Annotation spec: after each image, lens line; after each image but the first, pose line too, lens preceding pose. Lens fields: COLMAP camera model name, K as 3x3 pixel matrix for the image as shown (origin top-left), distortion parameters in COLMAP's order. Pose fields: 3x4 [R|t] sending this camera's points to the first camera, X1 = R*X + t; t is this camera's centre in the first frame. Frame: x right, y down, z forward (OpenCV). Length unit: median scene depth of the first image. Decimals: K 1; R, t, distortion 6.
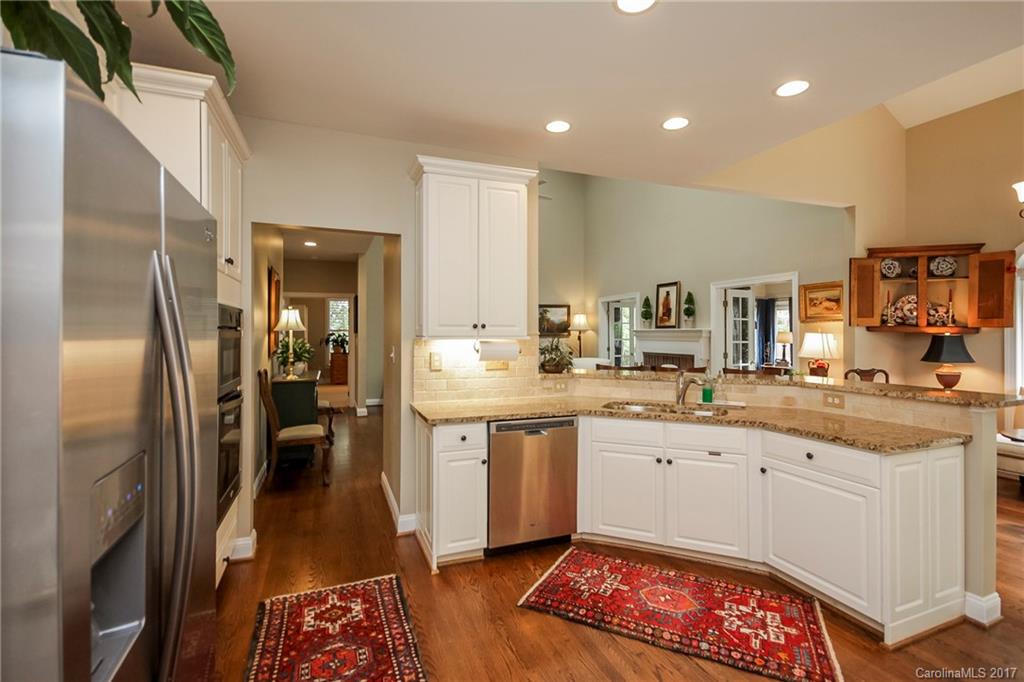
lens RADIAL K [[481.4, 0, 512.1], [0, 481.4, 324.7], [0, 0, 1]] dist [-0.000676, -0.000132]
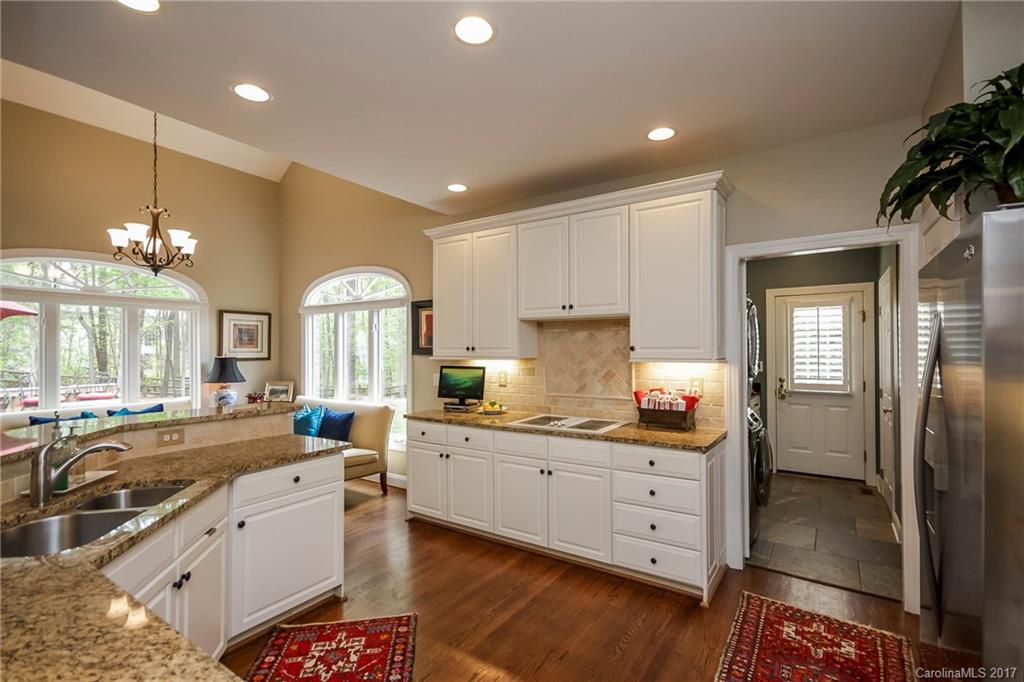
lens RADIAL K [[469.8, 0, 513.1], [0, 469.8, 346.9], [0, 0, 1]] dist [0.014013, -0.000046]
pose [[-0.578675, 0.004193, 0.815548, -0.155165], [-0.014461, 0.999777, -0.015402, -0.000642], [-0.815430, -0.020707, -0.578485, 0.397092]]
